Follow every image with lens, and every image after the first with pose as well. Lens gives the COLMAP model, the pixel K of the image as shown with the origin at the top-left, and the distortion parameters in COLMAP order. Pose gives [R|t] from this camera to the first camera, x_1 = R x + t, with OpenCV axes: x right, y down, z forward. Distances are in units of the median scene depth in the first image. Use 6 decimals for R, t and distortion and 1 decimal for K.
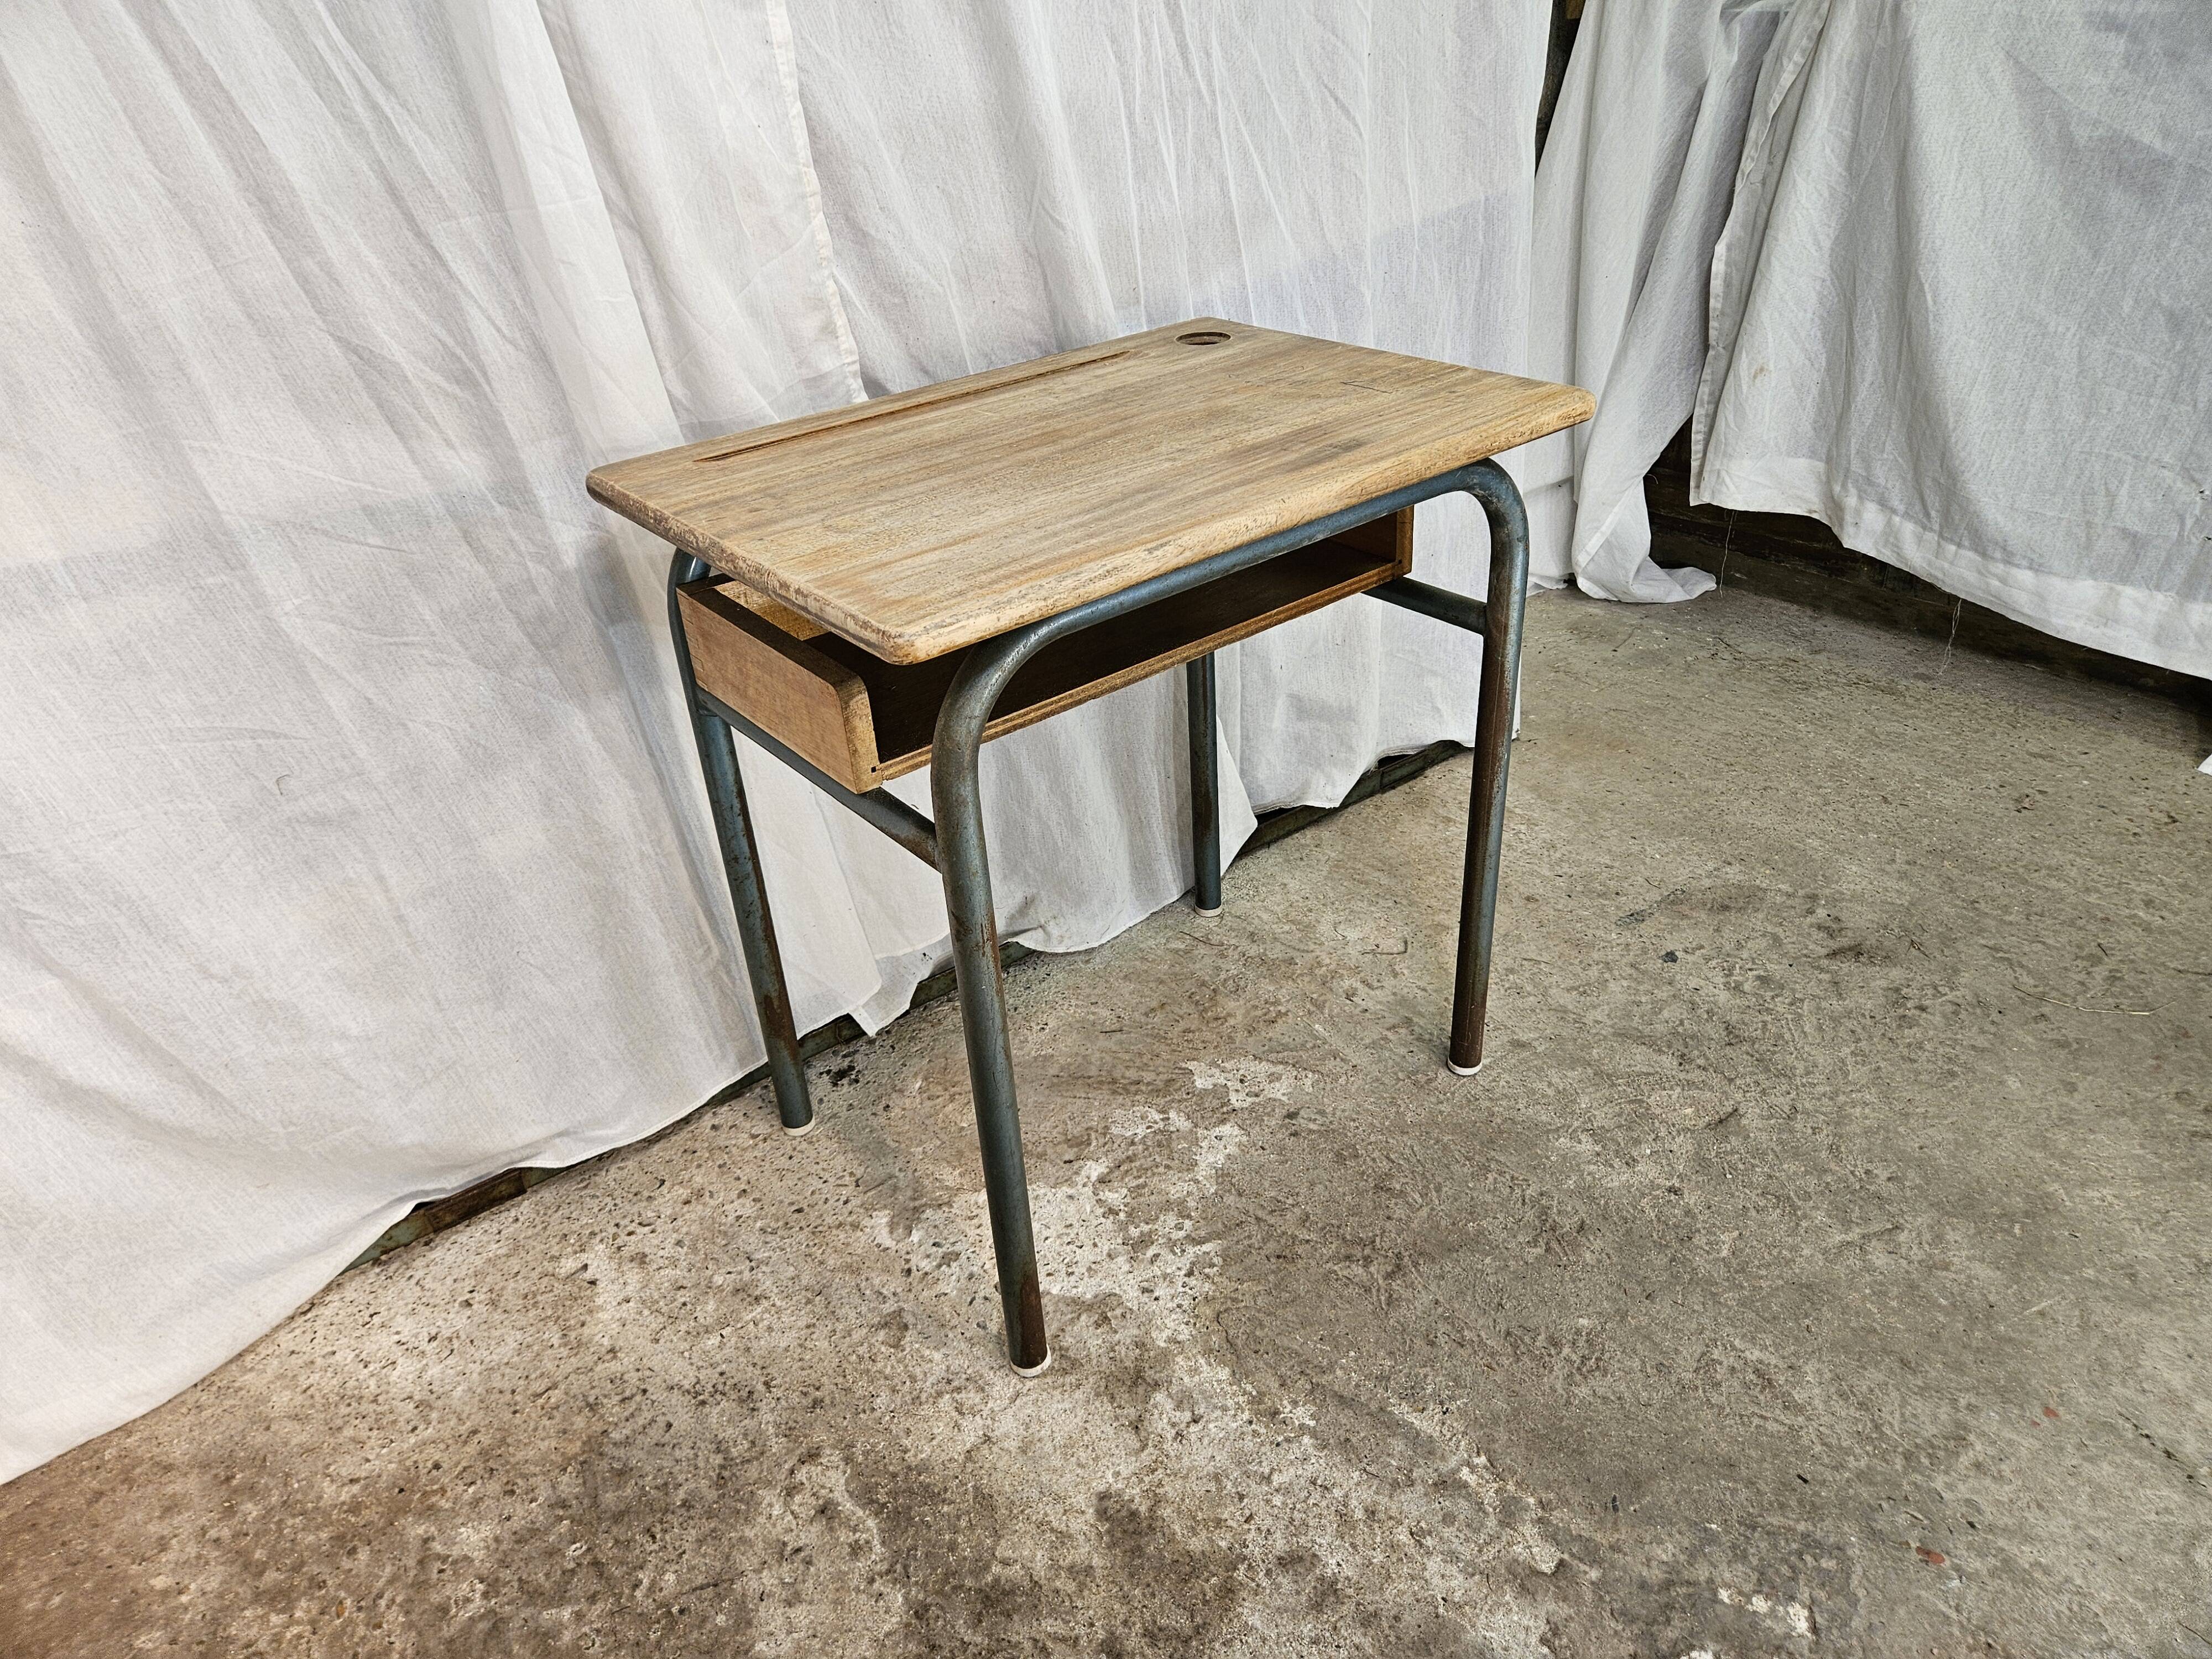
lens RADIAL K [[1488.8, 0, 1113.3], [0, 1488.8, 844.9], [0, 0, 1]] dist [0.067499, -0.057851]
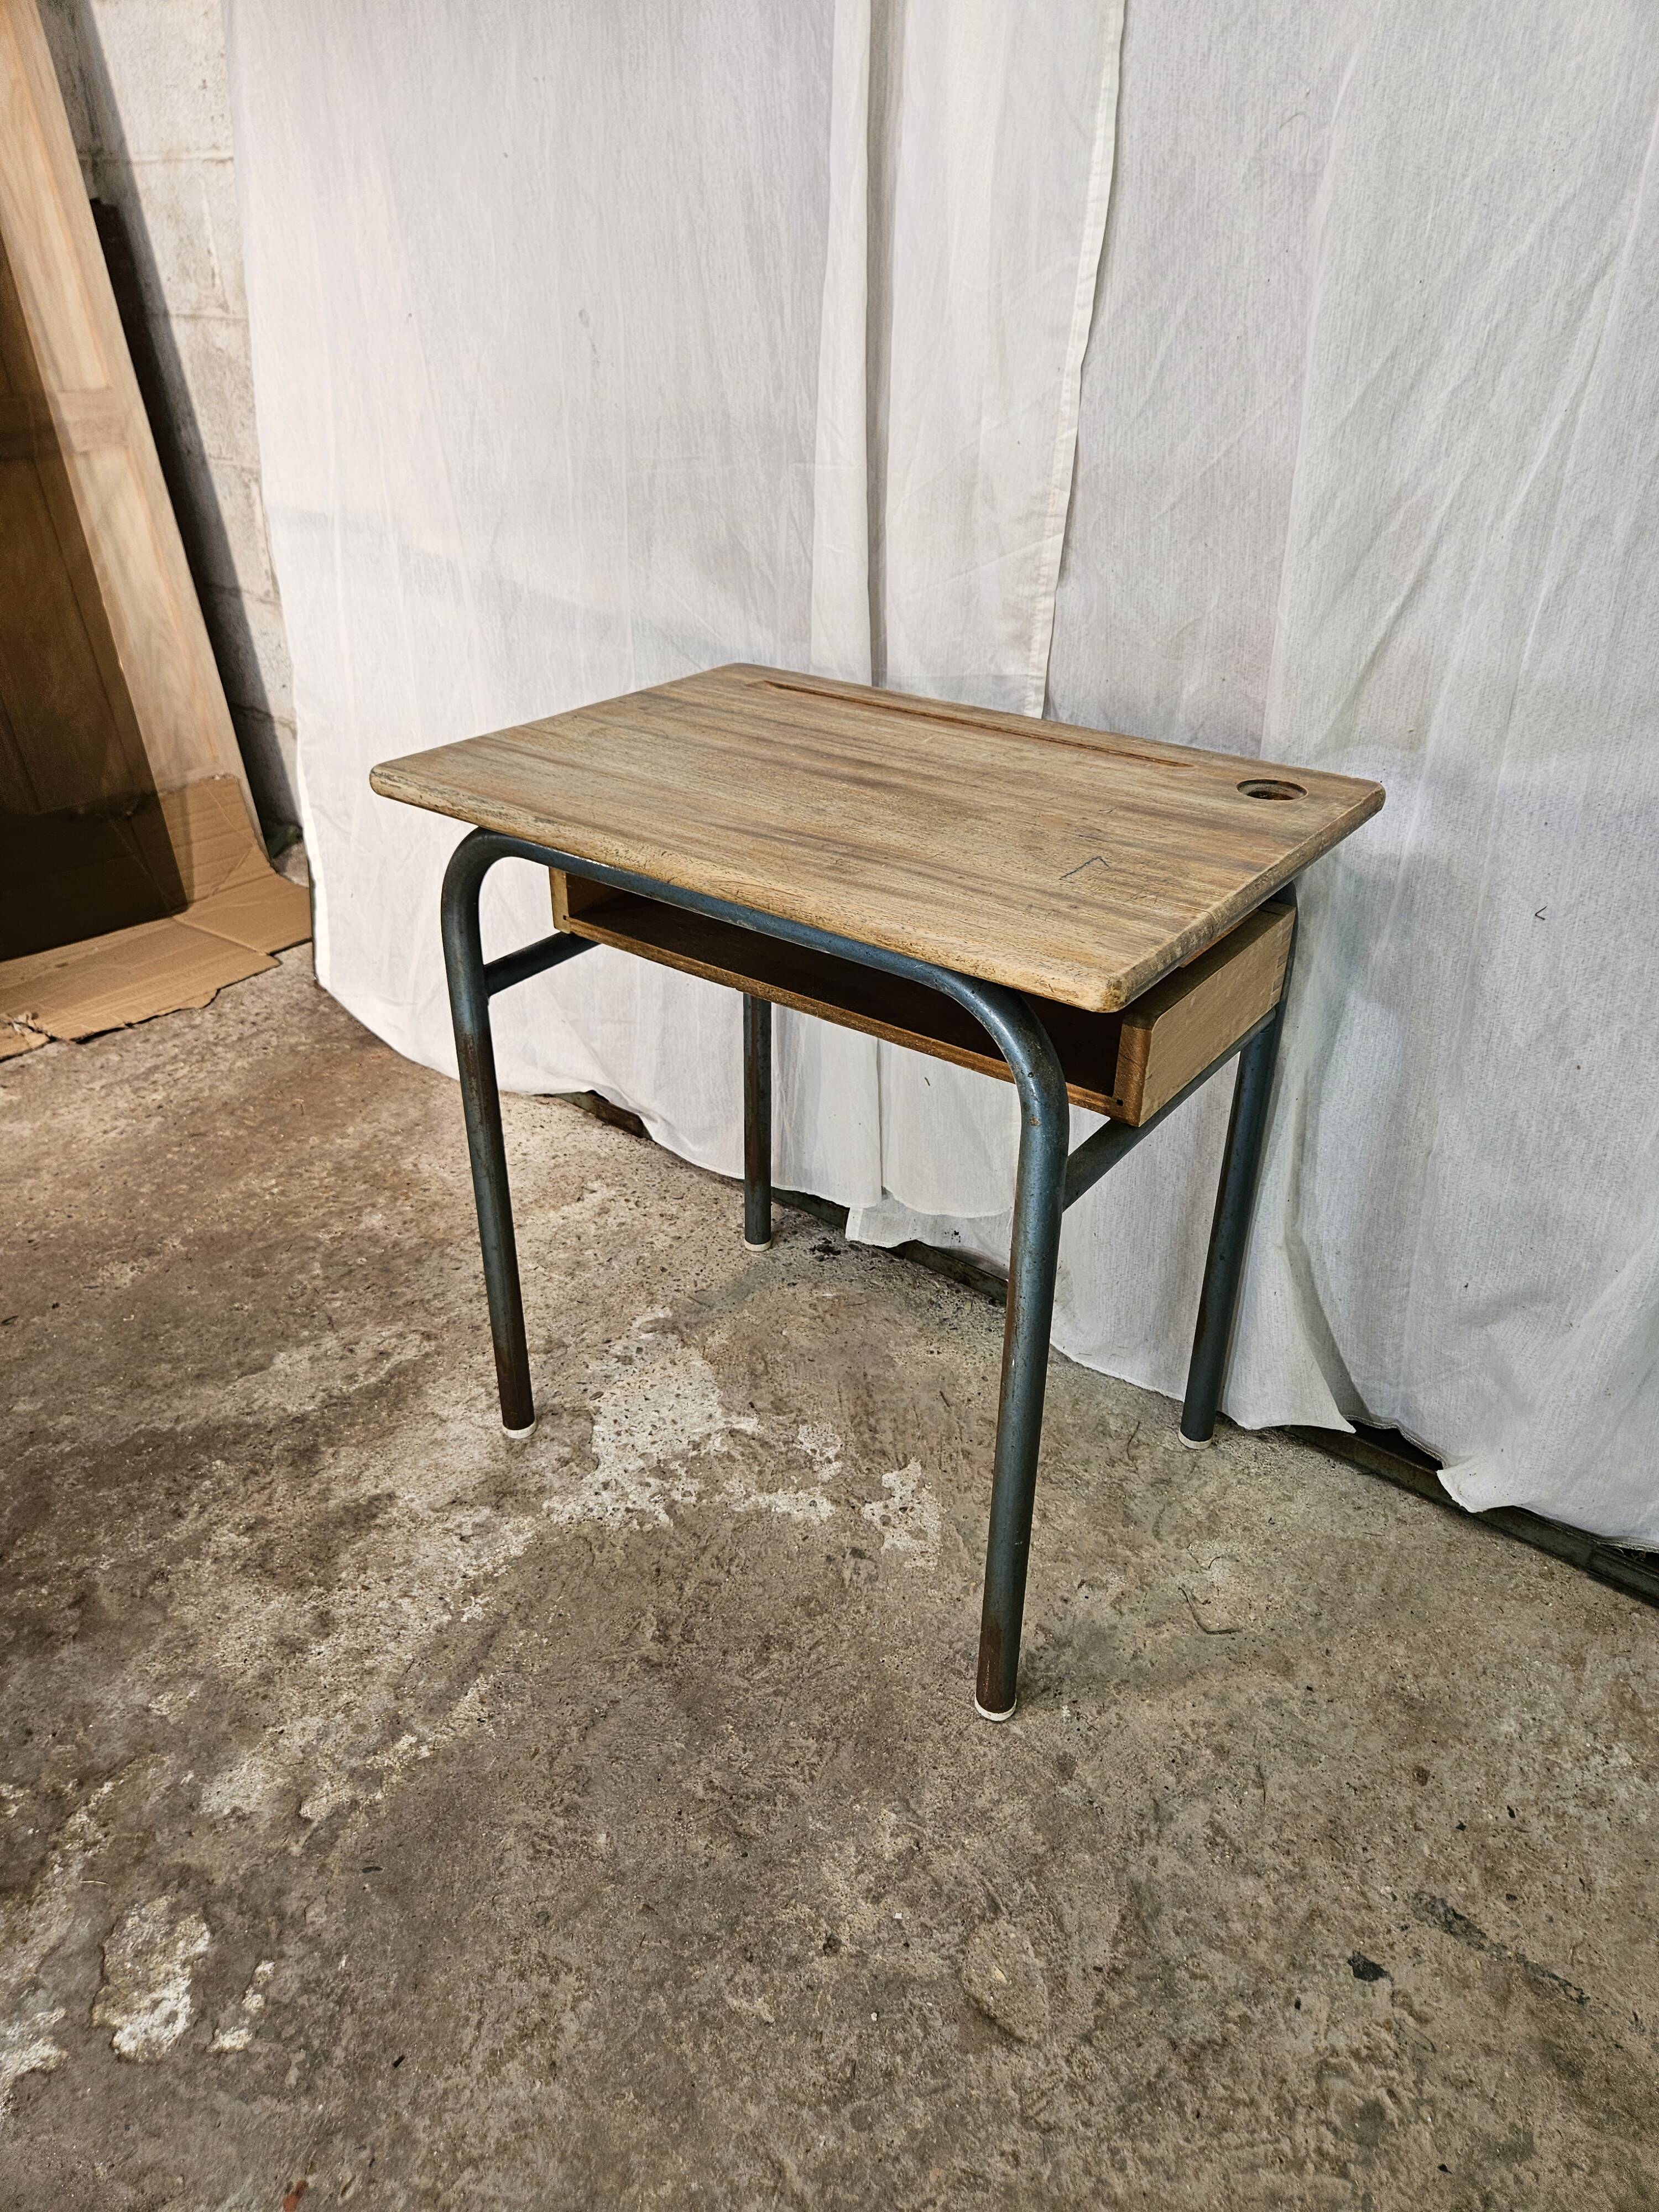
lens RADIAL K [[1488.8, 0, 823.6], [0, 1488.8, 1093.6], [0, 0, 1]] dist [0.067499, -0.057851]
pose [[0.258962, 0.528154, -0.808697, 0.809432], [-0.525716, 0.779449, 0.340707, -0.390316], [0.810284, 0.336915, 0.479507, 0.508218]]
